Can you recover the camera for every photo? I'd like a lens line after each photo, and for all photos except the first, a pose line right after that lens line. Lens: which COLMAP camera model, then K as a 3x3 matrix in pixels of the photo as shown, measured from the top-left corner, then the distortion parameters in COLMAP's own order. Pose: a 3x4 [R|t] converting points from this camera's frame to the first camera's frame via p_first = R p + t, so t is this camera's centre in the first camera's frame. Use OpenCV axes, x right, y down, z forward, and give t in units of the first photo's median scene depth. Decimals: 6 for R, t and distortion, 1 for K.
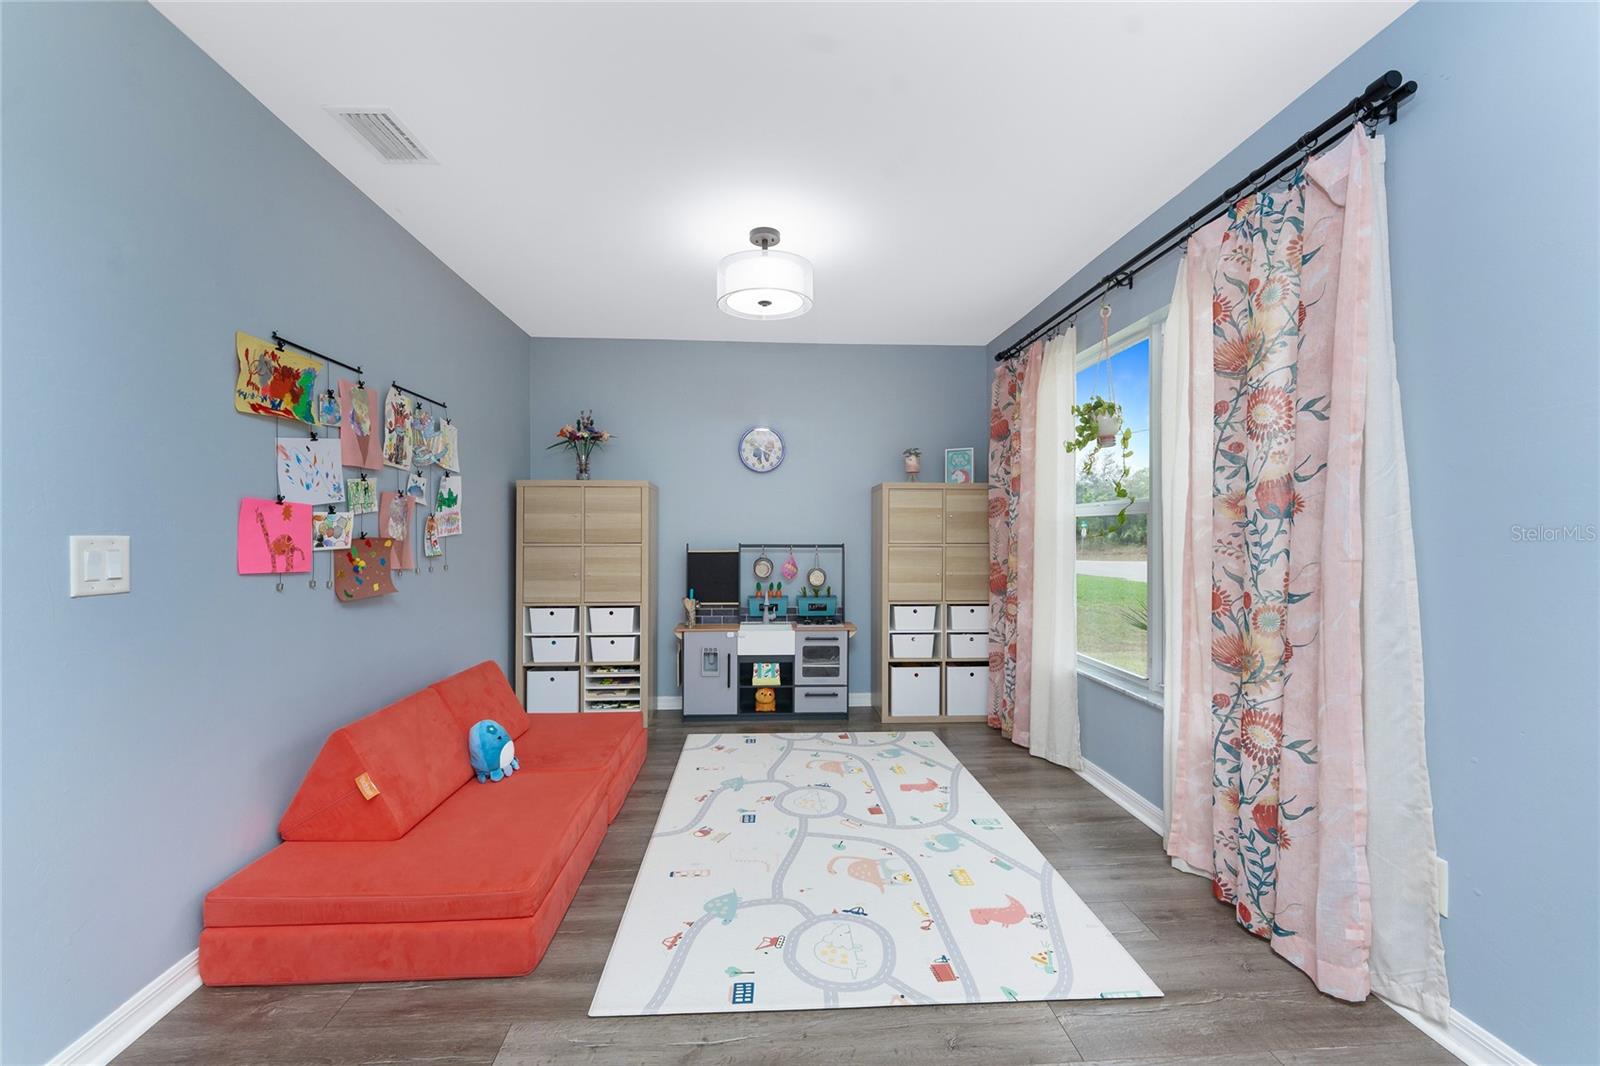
lens RADIAL K [[638.9, 0, 798.2], [0, 638.9, 534.3], [0, 0, 1]] dist [-0.001583, 0.000277]
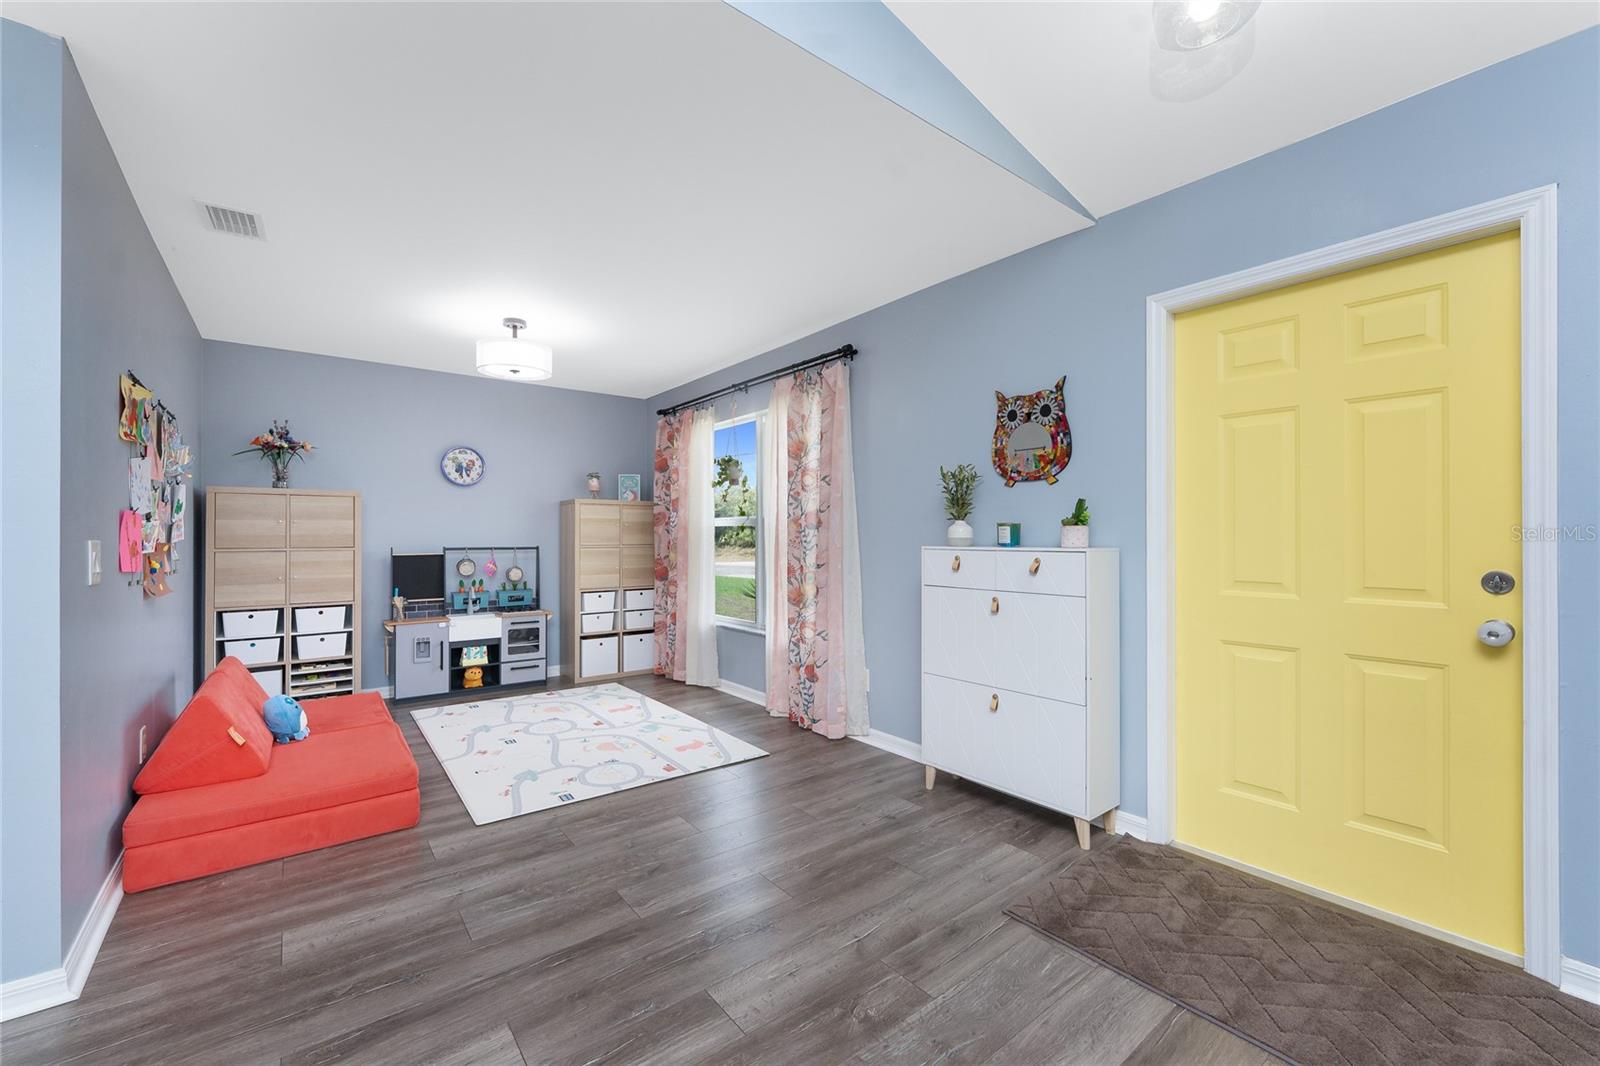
lens RADIAL K [[638.9, 0, 801.9], [0, 638.9, 534.5], [0, 0, 1]] dist [-0.001583, 0.000277]
pose [[0.825793, -0.001433, 0.563972, -0.326501], [0.005428, 0.999971, -0.005408, 0.002237], [-0.563947, 0.007527, 0.825776, -0.499911]]
